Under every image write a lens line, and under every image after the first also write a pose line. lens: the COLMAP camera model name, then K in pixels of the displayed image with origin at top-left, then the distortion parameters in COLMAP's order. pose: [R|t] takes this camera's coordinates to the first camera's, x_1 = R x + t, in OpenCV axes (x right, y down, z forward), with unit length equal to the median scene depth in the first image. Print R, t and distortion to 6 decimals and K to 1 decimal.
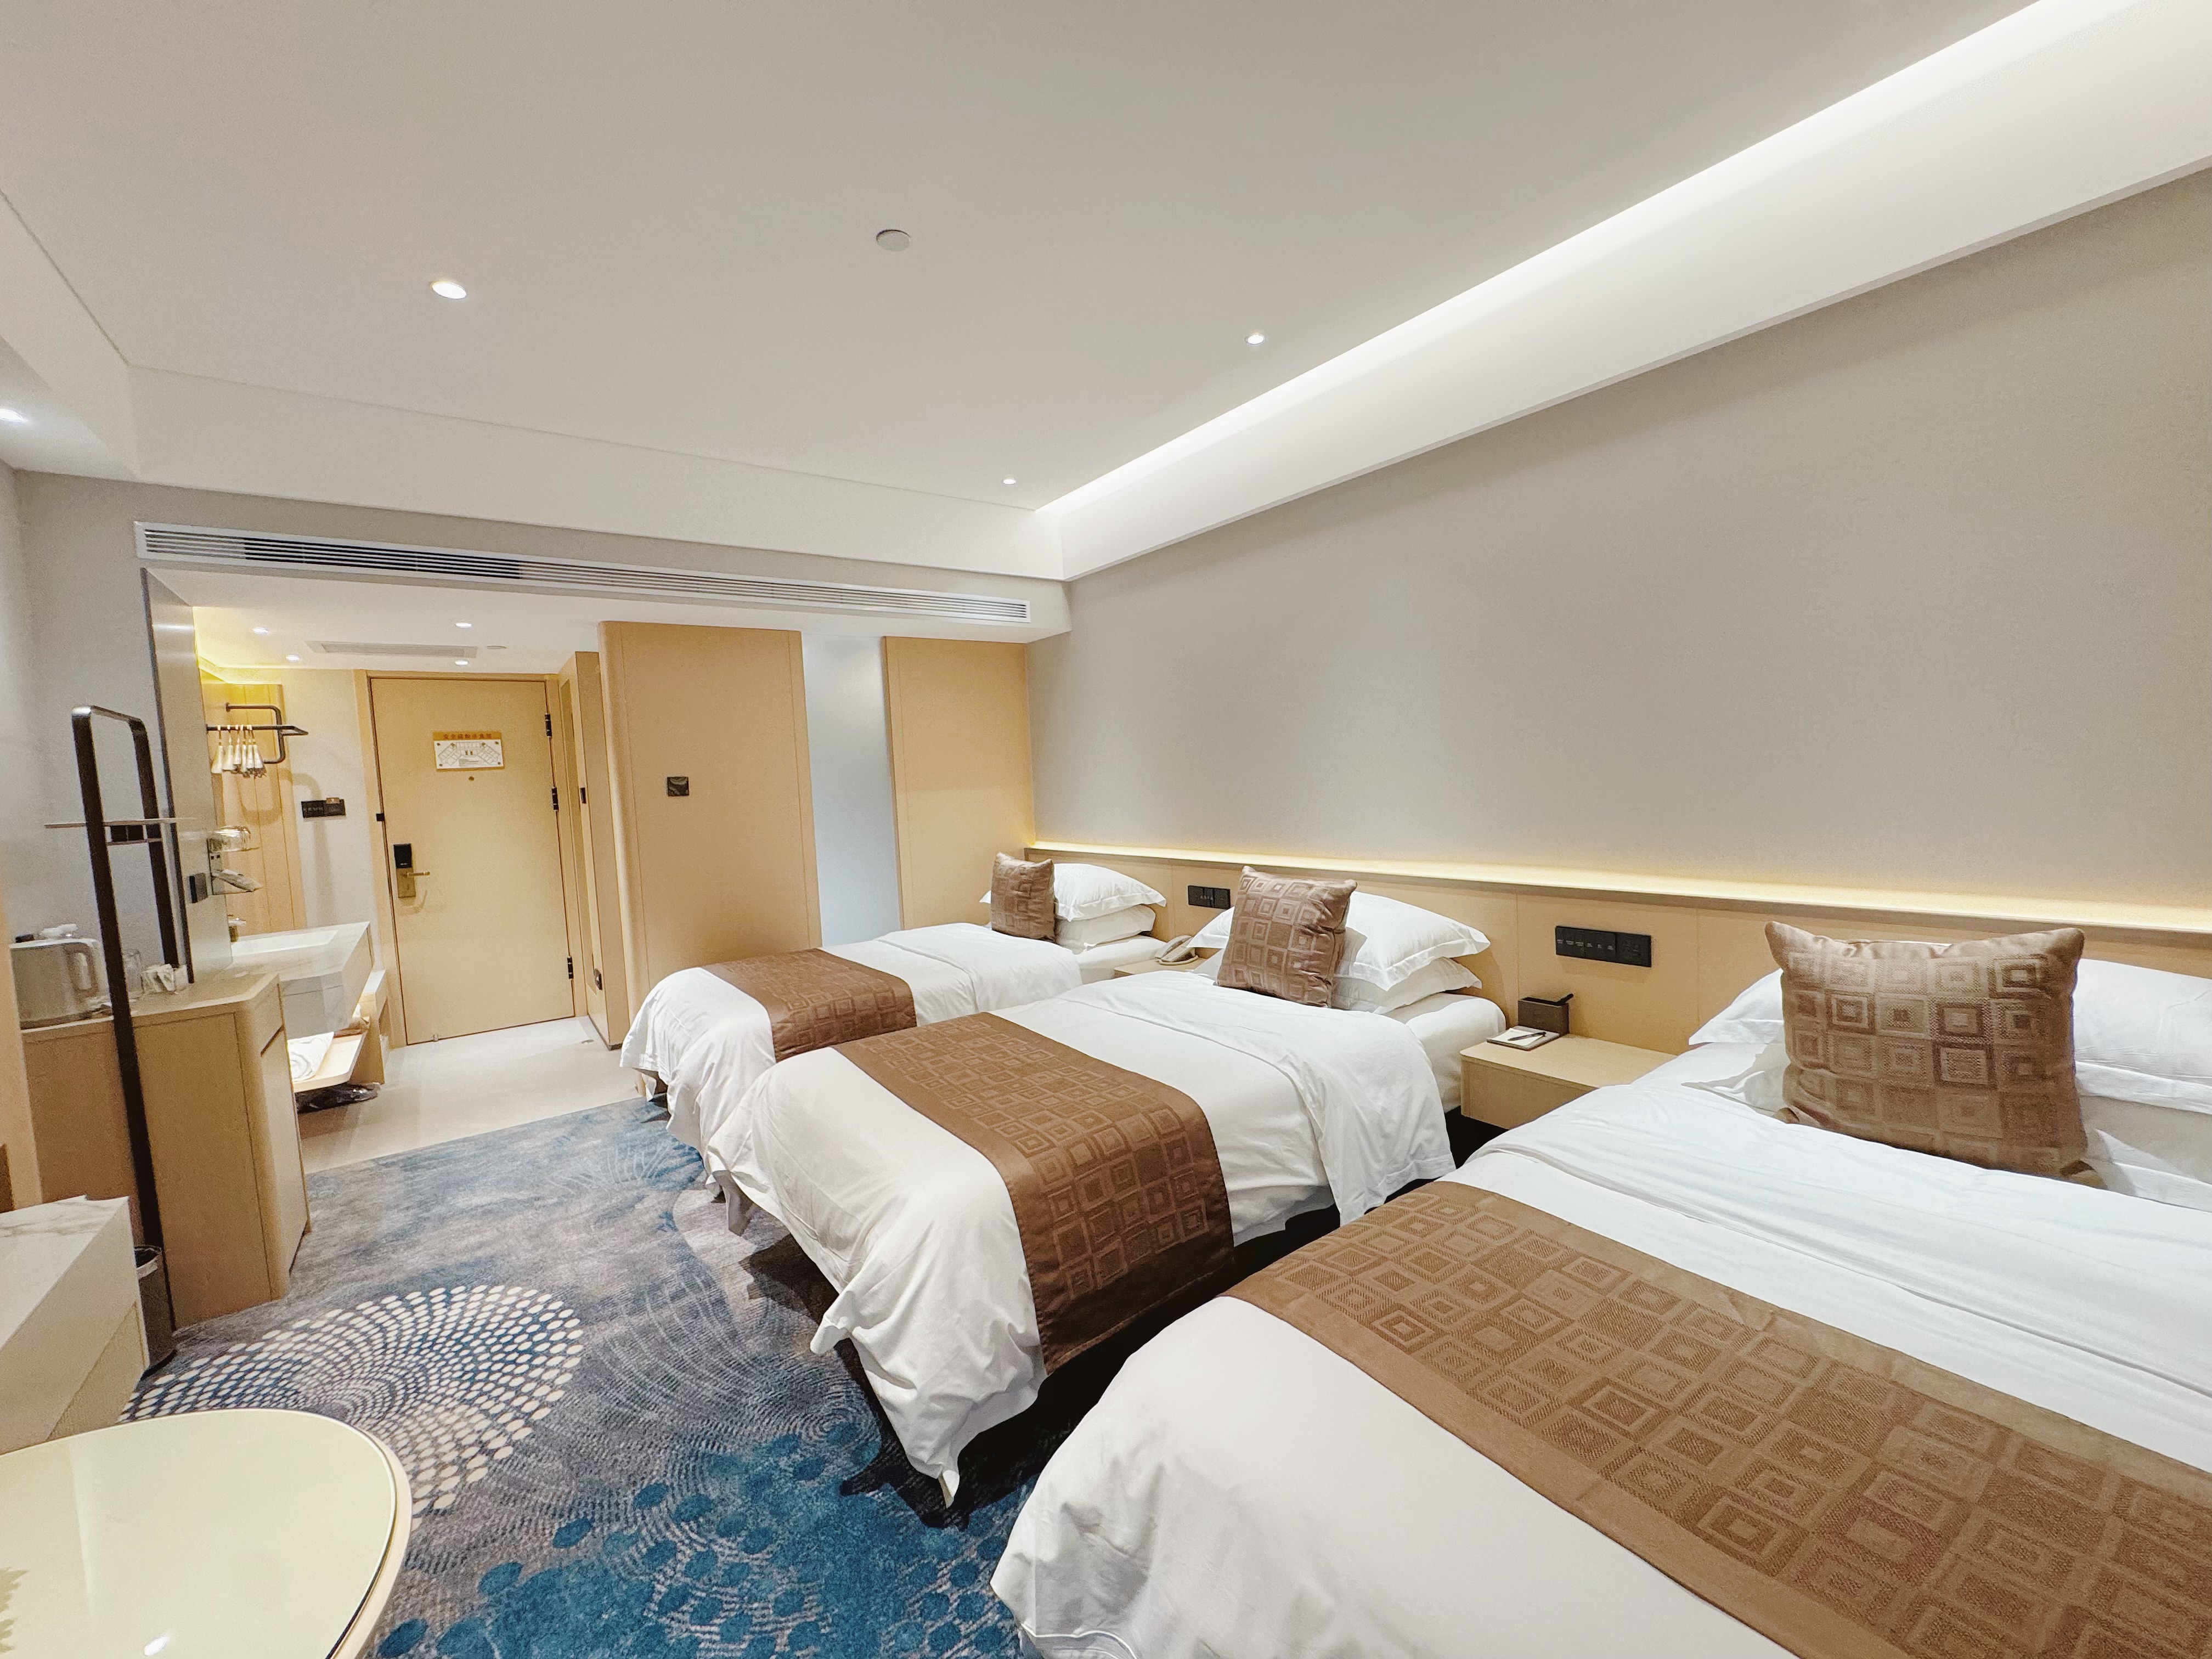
lens RADIAL K [[875.8, 0, 1107.5], [0, 875.8, 831.0], [0, 0, 1]] dist [-0.004500, 0.000994]
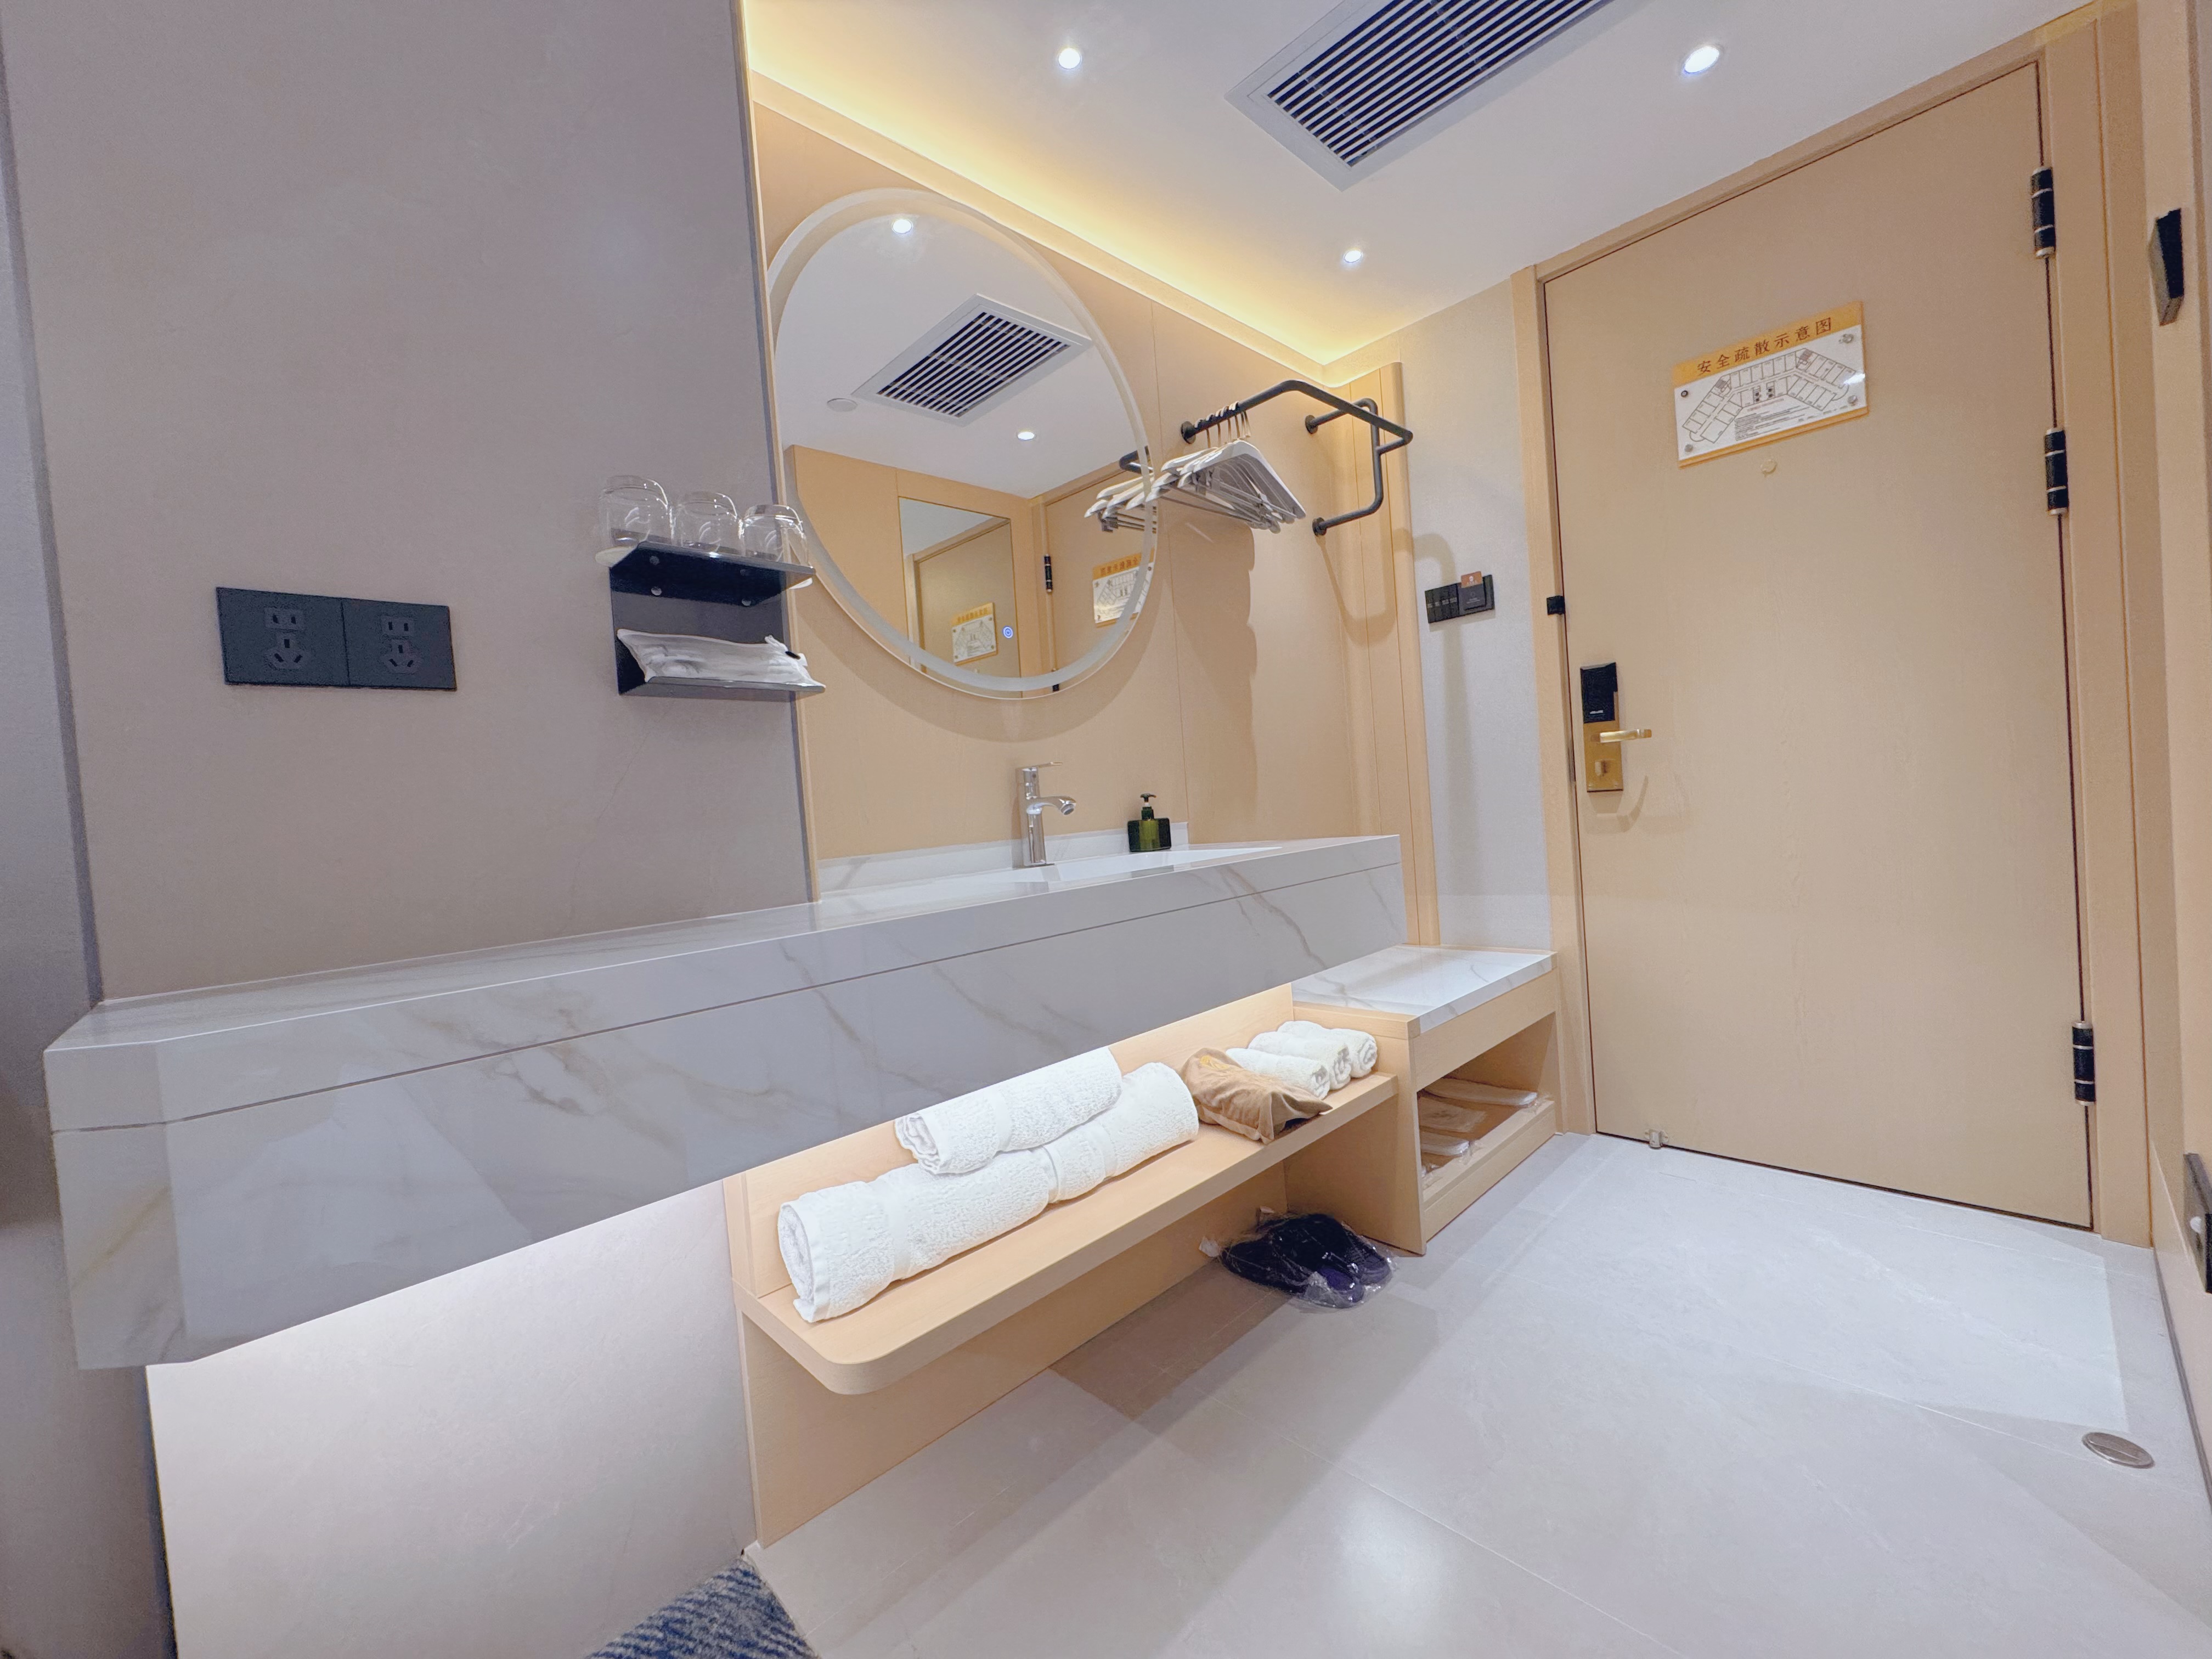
lens RADIAL K [[875.8, 0, 1118.6], [0, 875.8, 827.5], [0, 0, 1]] dist [-0.004500, 0.000994]
pose [[0.131664, 0.064204, -0.989213, -0.422435], [0.006174, 0.997828, 0.065585, 0.065142], [0.991275, -0.014743, 0.130982, 0.725694]]
